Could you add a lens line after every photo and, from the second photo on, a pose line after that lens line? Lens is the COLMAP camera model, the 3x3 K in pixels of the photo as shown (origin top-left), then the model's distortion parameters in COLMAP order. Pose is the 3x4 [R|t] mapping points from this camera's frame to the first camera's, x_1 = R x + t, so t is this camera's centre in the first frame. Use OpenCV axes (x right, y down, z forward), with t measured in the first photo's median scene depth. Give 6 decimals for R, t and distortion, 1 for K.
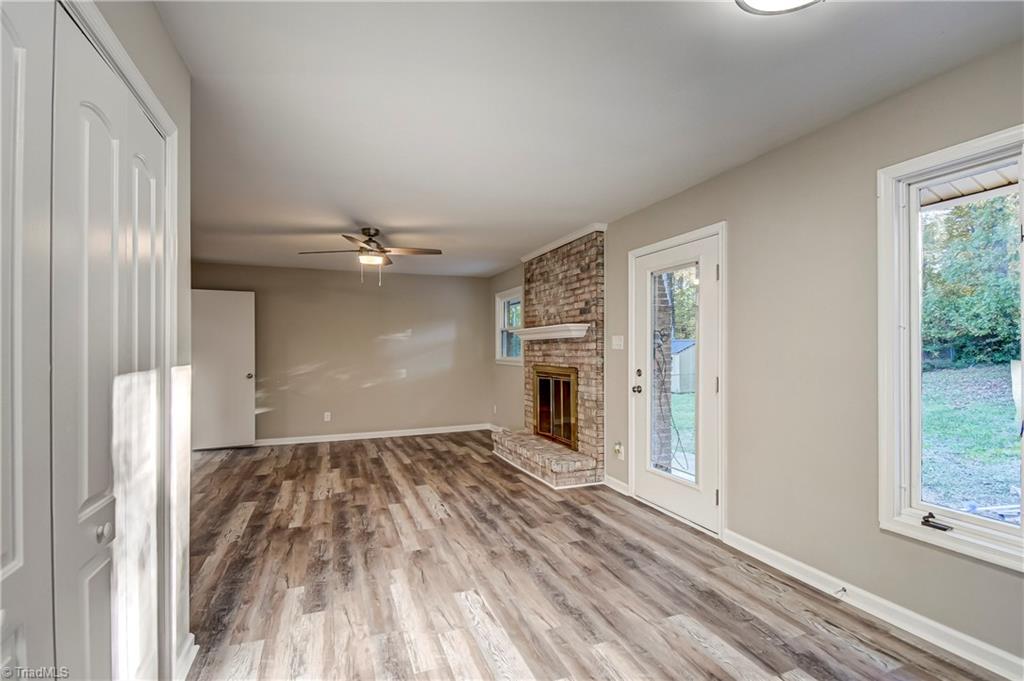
lens RADIAL K [[474.4, 0, 515.7], [0, 474.4, 349.0], [0, 0, 1]] dist [0.002148, -0.000349]
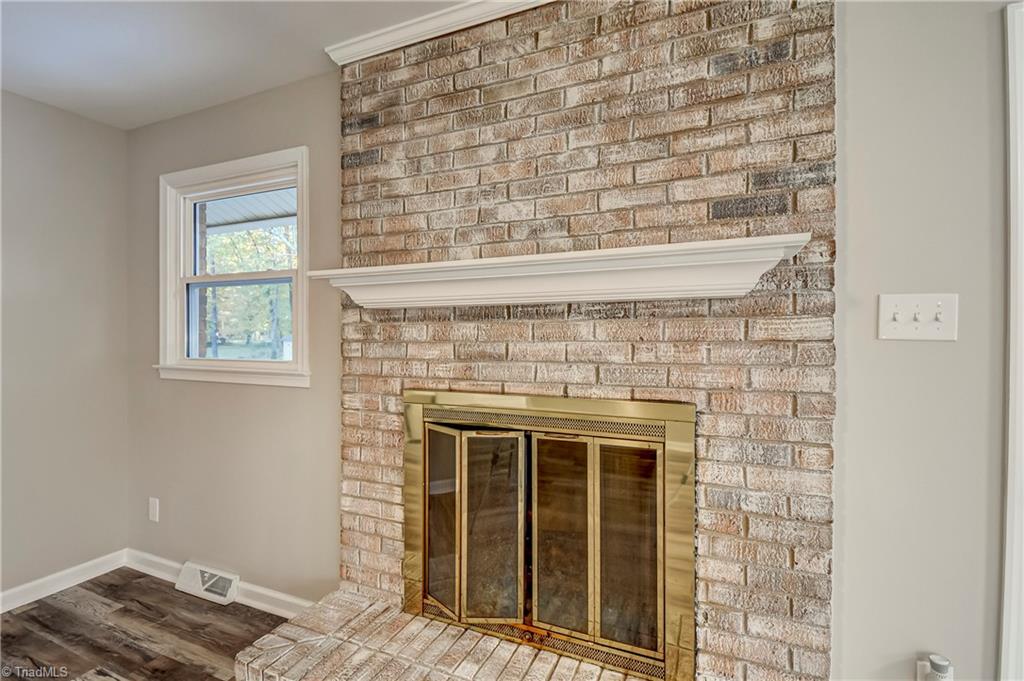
lens RADIAL K [[474.4, 0, 515.7], [0, 474.4, 349.0], [0, 0, 1]] dist [0.002148, -0.000349]
pose [[0.713106, 0.003334, 0.701048, -0.149493], [-0.011049, 0.999918, 0.006484, 0.005775], [-0.700969, -0.012369, 0.713084, 0.848127]]
